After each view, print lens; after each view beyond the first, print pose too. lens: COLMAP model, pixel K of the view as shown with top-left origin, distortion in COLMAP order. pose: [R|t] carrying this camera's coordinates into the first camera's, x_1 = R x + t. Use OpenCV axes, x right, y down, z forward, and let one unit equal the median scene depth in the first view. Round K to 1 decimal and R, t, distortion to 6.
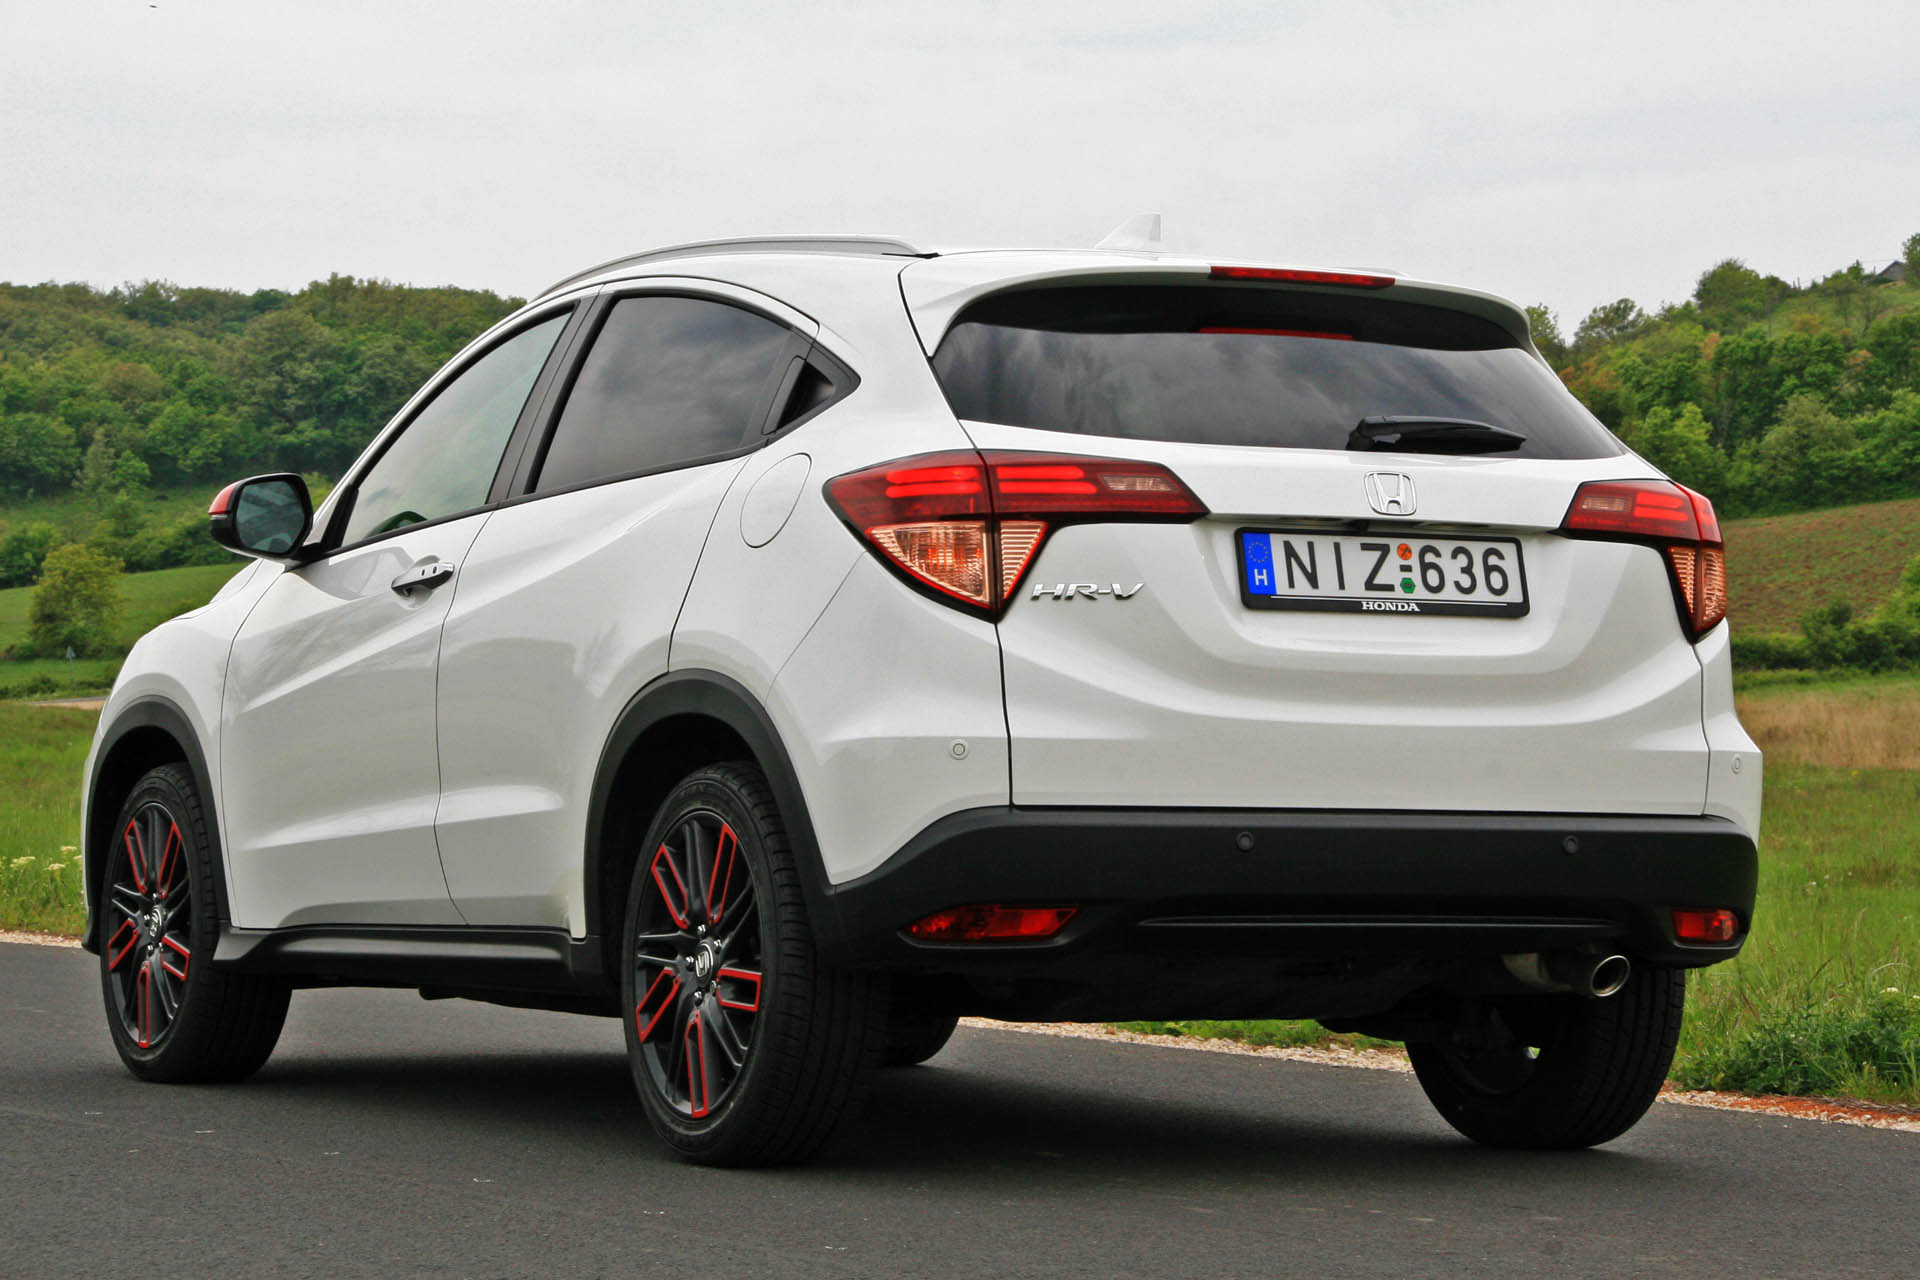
lens RADIAL K [[5246.4, 0, 960.2], [0, 5246.4, 670.6], [0, 0, 1]] dist [0.687423, 1.413656]
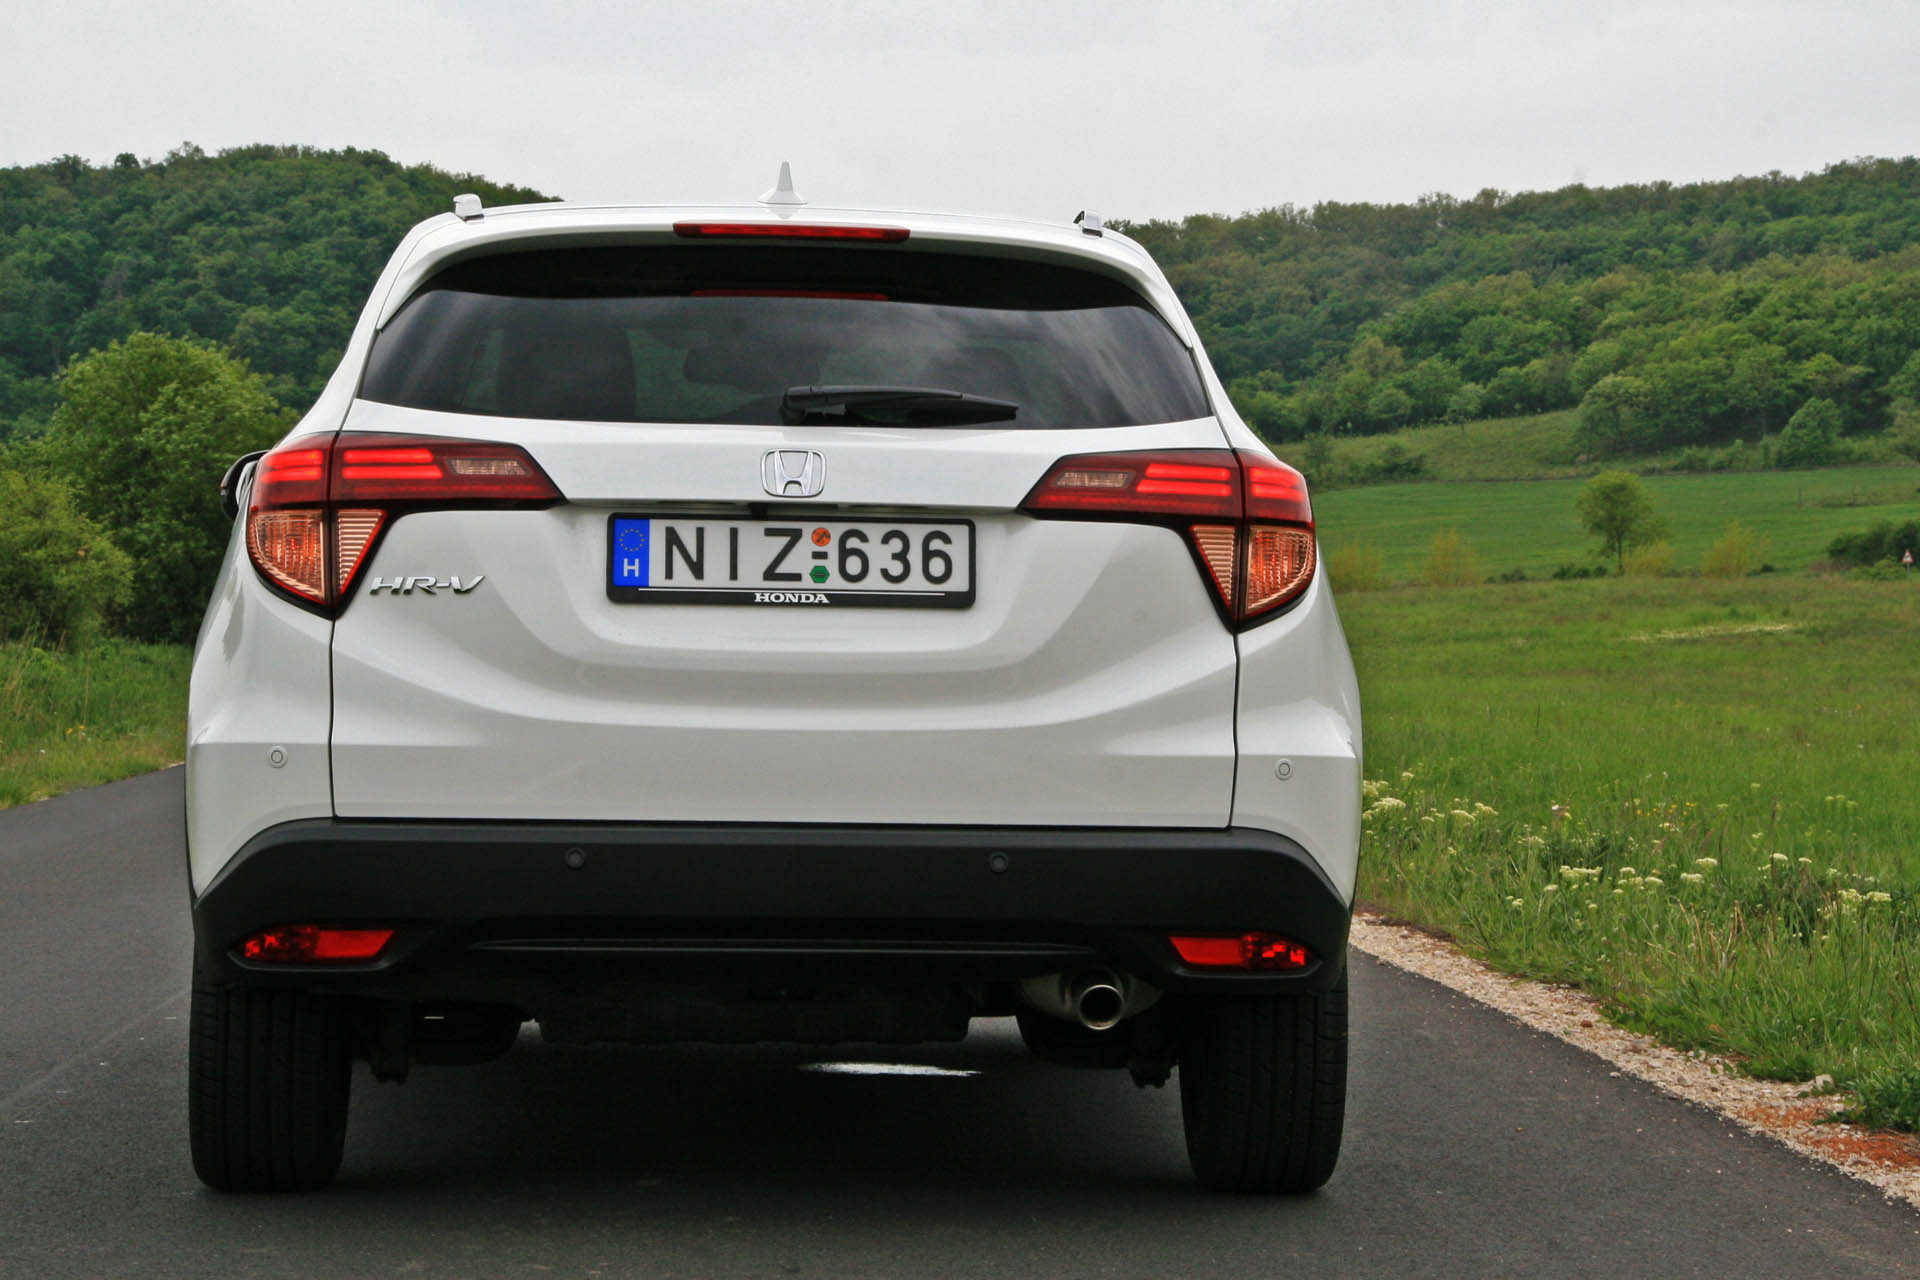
lens RADIAL K [[5246.4, 0, 960.2], [0, 5246.4, 670.6], [0, 0, 1]] dist [0.687423, 1.413656]
pose [[0.908514, 0.002010, -0.417851, 0.471264], [0.007047, 0.999773, 0.020132, -0.017157], [0.417796, -0.021234, 0.908293, 0.186794]]
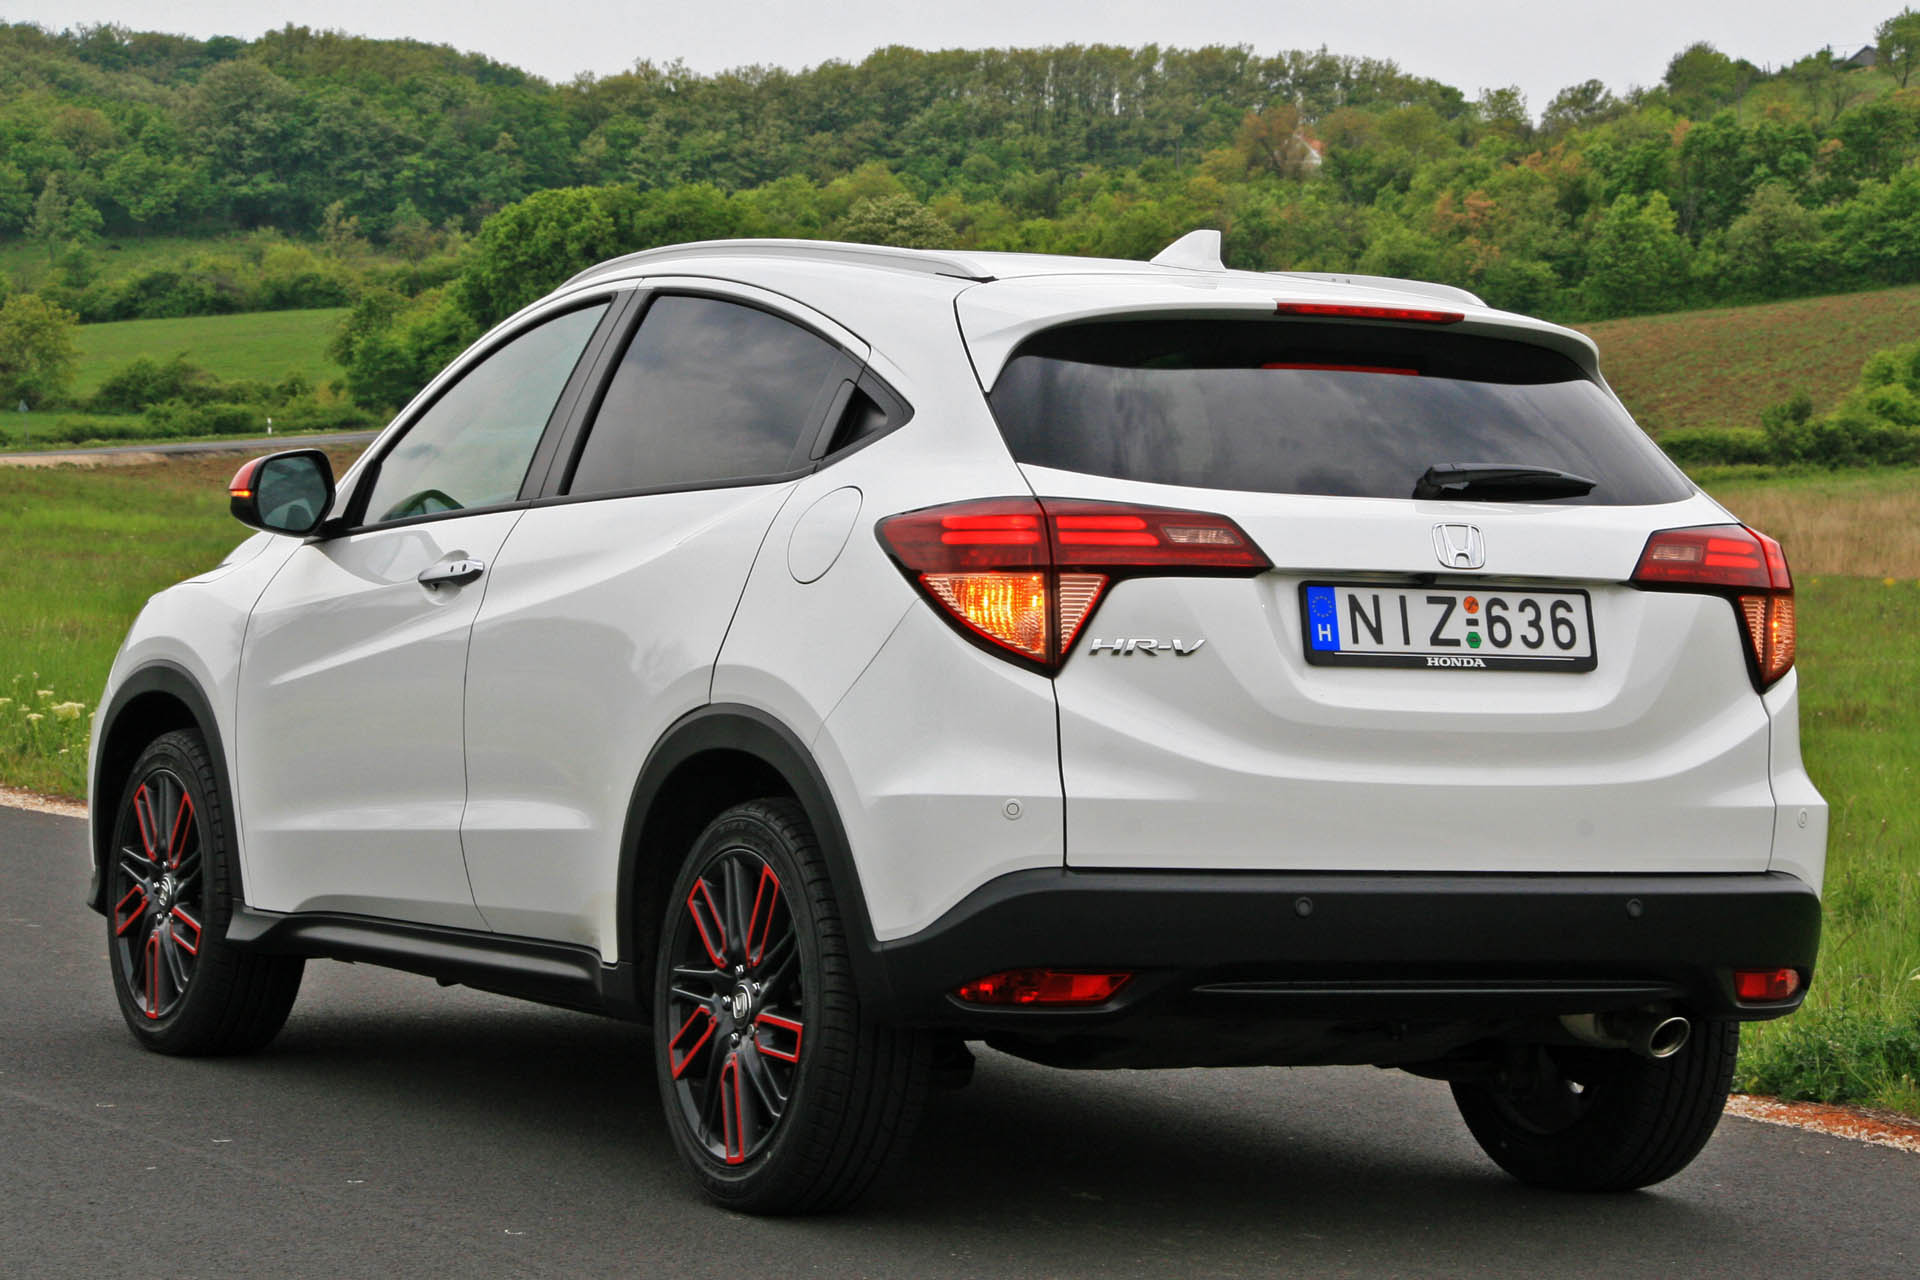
lens RADIAL K [[5246.4, 0, 960.2], [0, 5246.4, 670.6], [0, 0, 1]] dist [0.687423, 1.413656]
pose [[0.999756, 0.020239, 0.008877, -0.018020], [-0.020600, 0.998879, 0.042623, -0.048854], [-0.008005, -0.042796, 0.999052, 0.025759]]
